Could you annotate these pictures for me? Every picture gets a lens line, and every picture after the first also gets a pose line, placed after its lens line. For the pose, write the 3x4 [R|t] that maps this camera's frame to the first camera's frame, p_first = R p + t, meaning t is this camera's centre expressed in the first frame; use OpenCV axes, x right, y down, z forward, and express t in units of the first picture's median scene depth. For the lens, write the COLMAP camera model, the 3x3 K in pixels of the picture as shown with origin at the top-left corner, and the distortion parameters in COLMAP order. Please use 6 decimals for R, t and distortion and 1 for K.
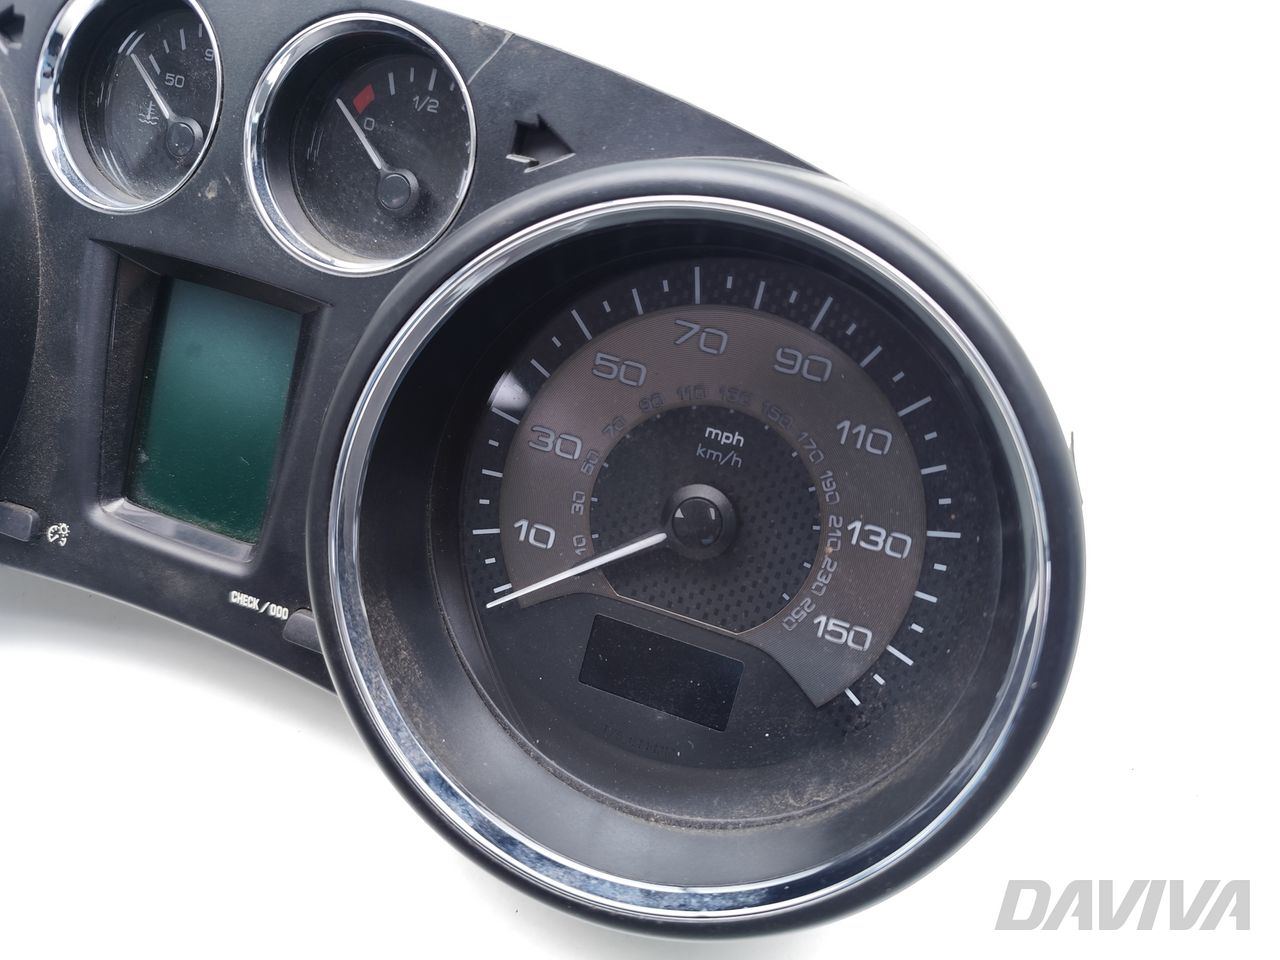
lens RADIAL K [[1009.6, 0, 640.0], [0, 1009.6, 480.0], [0, 0, 1]] dist [0.088778, -0.220666]
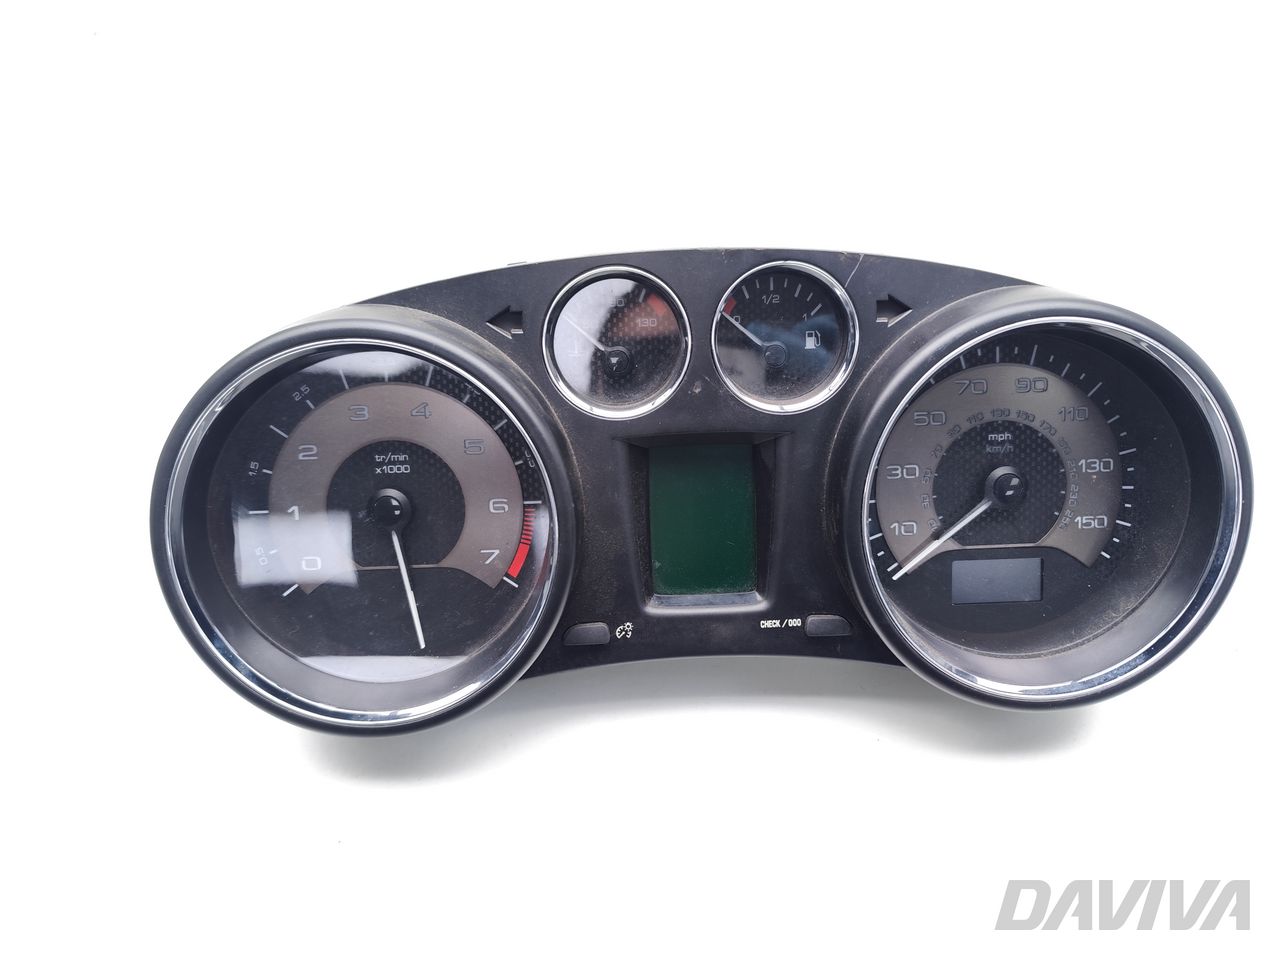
lens RADIAL K [[1009.6, 0, 640.0], [0, 1009.6, 480.0], [0, 0, 1]] dist [0.088778, -0.220666]
pose [[0.915554, -0.309368, 0.257007, -0.962191], [0.311767, 0.949605, 0.032444, -0.224223], [-0.254092, 0.050422, 0.965865, -0.528280]]
